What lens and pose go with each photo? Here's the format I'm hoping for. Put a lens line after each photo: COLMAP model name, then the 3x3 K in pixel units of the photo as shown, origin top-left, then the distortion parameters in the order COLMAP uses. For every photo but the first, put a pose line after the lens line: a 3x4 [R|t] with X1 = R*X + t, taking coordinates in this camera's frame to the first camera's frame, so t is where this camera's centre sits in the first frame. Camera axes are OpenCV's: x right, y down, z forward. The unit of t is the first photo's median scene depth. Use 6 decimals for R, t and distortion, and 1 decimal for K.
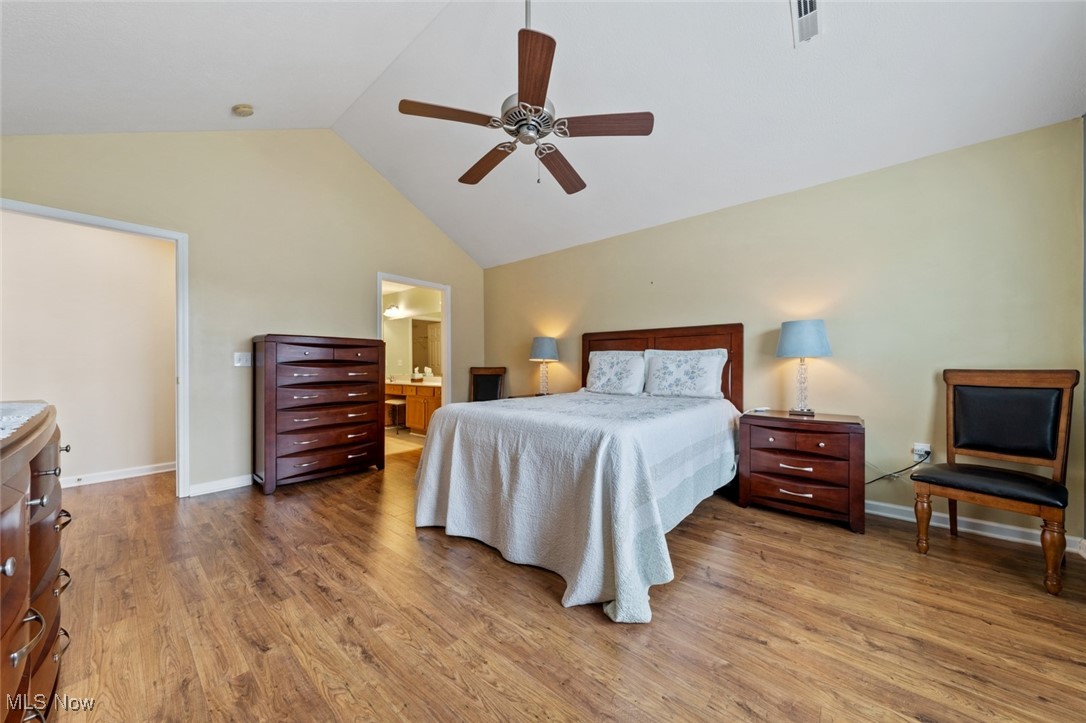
lens RADIAL K [[366.4, 0, 550.9], [0, 366.4, 368.7], [0, 0, 1]] dist [-0.004697, 0.000671]
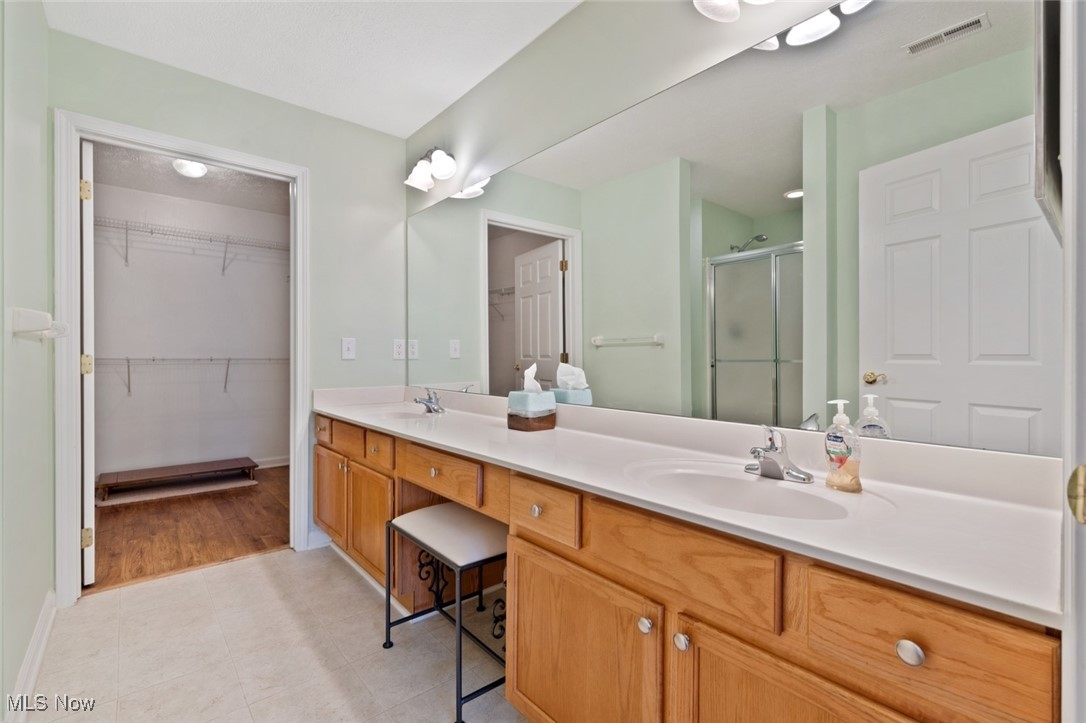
lens RADIAL K [[492.4, 0, 542.2], [0, 492.4, 363.0], [0, 0, 1]] dist [-0.008520, -0.001103]
pose [[0.982775, 0.003301, -0.184777, -0.298274], [-0.004554, 0.999969, -0.006357, -0.003210], [0.184750, 0.007089, 0.982760, 0.682921]]
